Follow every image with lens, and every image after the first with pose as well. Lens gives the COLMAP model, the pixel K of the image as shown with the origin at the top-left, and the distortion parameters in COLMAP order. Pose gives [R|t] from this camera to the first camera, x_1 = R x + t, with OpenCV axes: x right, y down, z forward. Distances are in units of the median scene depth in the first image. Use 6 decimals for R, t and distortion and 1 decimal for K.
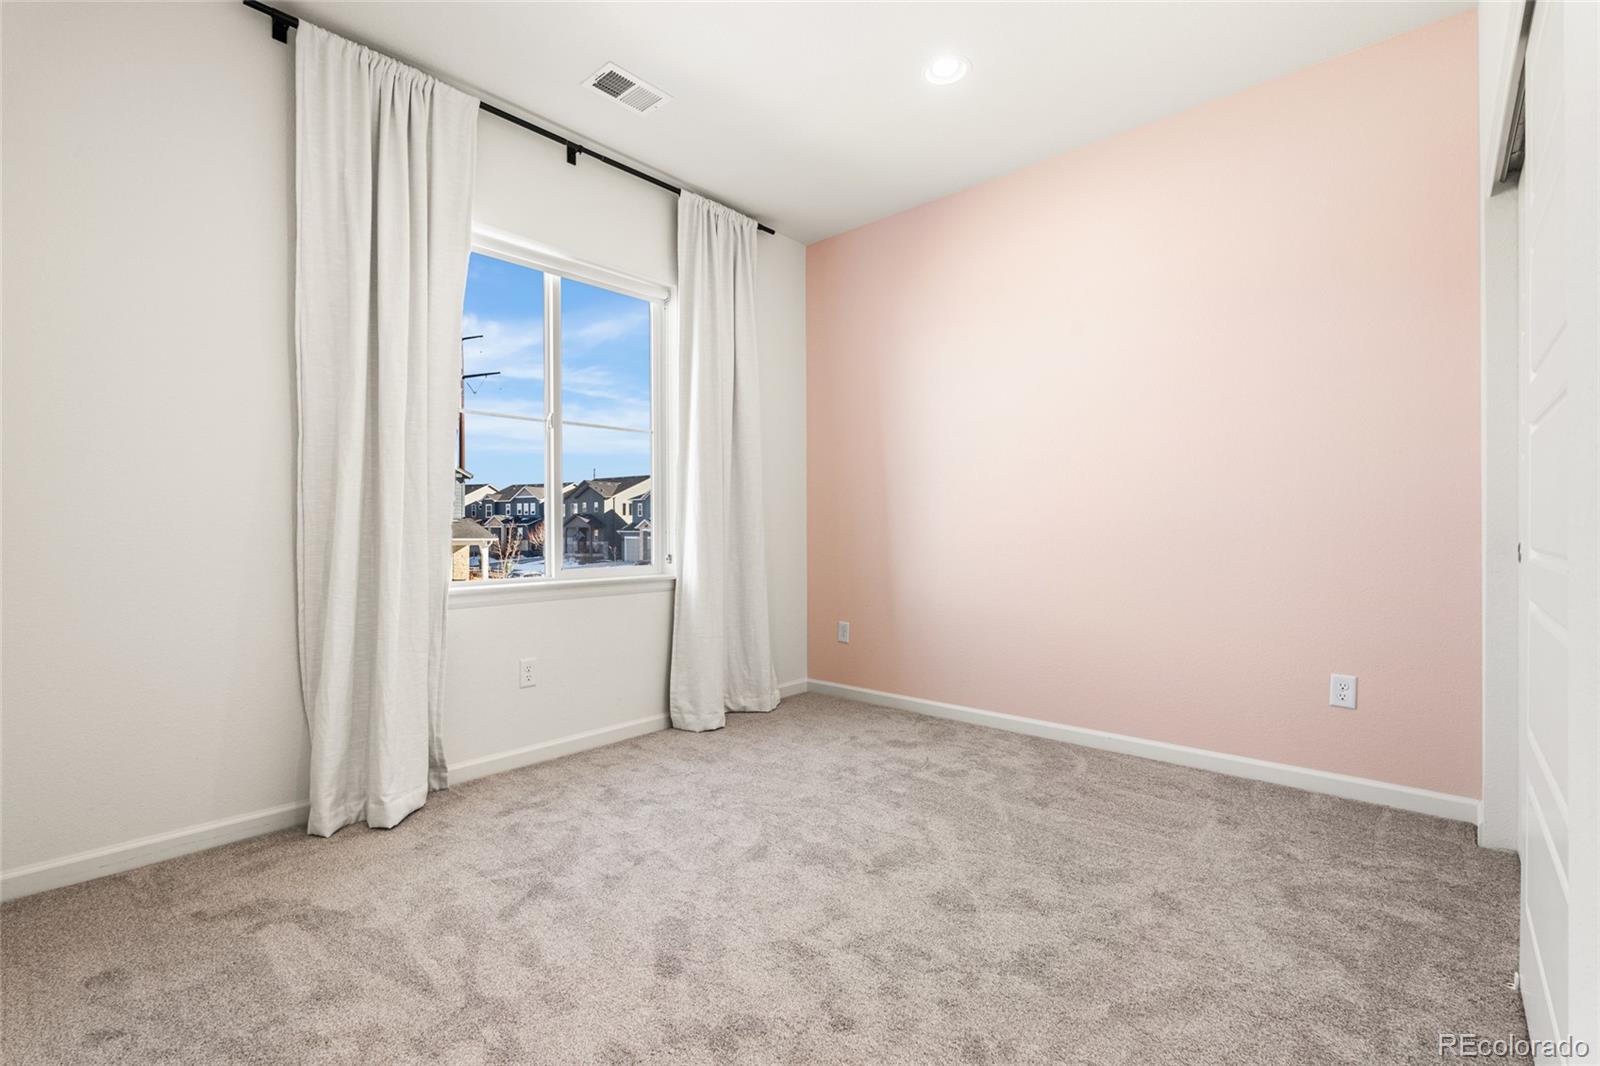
lens RADIAL K [[715.5, 0, 791.3], [0, 715.5, 523.9], [0, 0, 1]] dist [-0.004332, 0.000270]
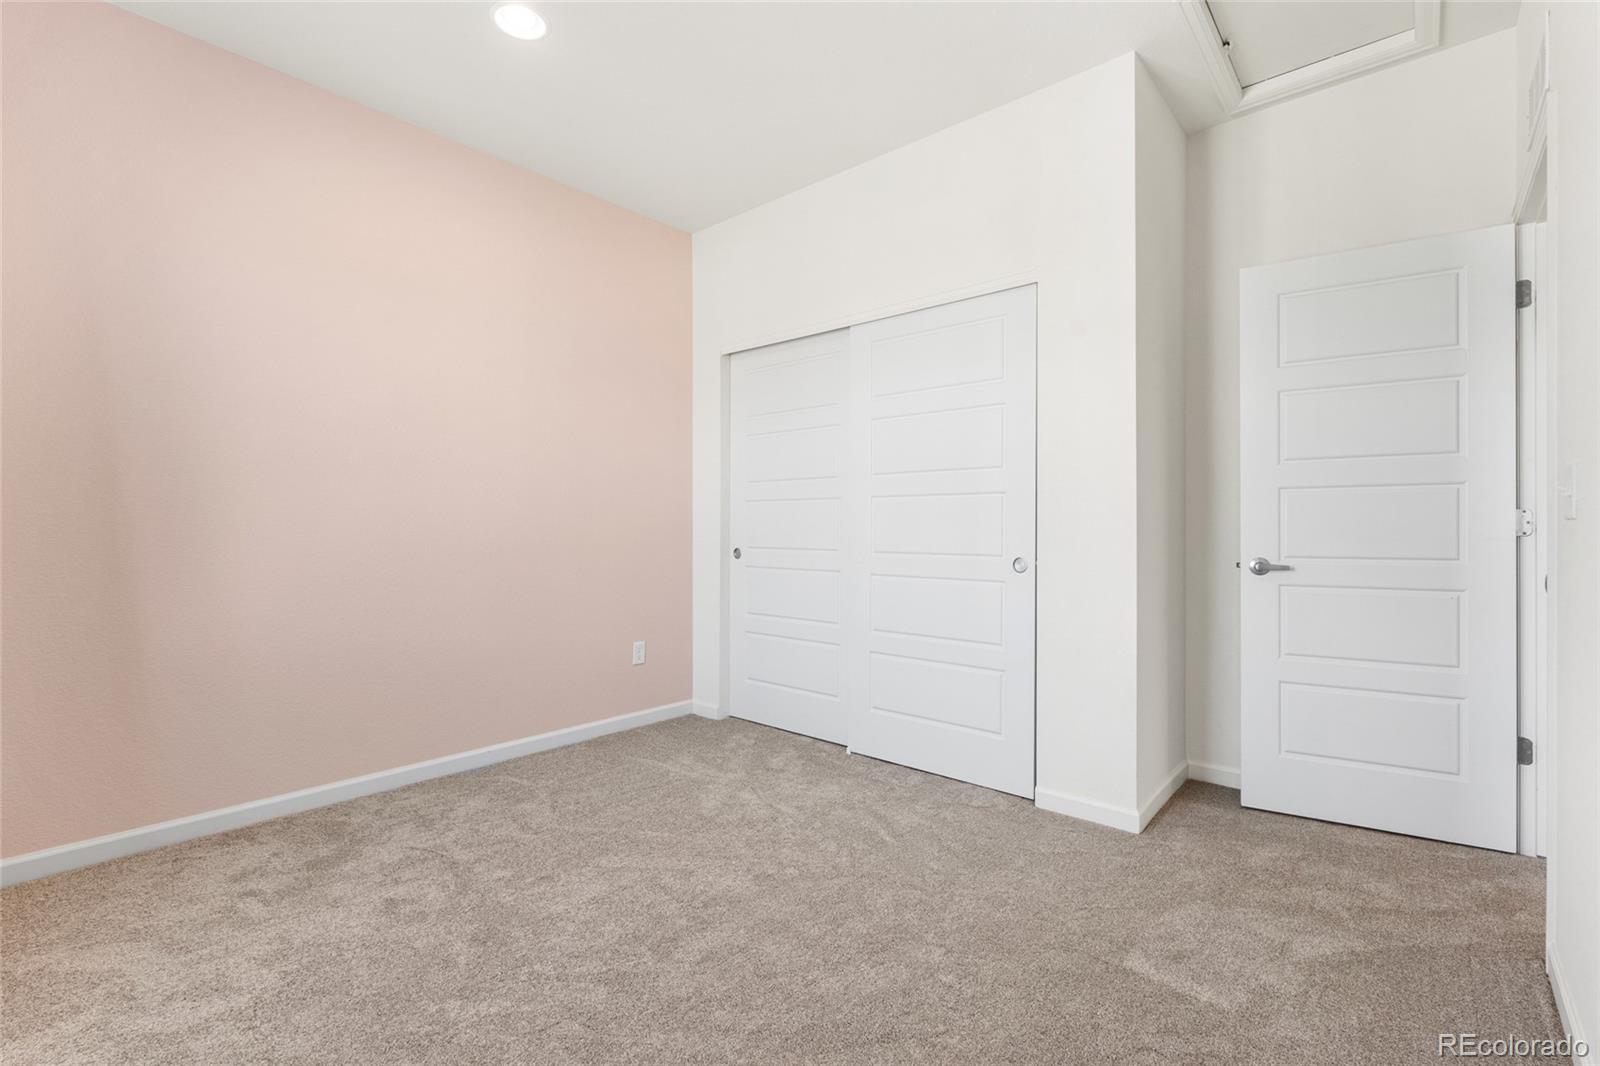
lens RADIAL K [[715.5, 0, 797.1], [0, 715.5, 530.8], [0, 0, 1]] dist [-0.004332, 0.000270]
pose [[-0.009735, -0.001073, 0.999952, -0.561468], [-0.001537, 0.999998, 0.001058, -0.010766], [-0.999951, -0.001526, -0.009736, 0.585461]]
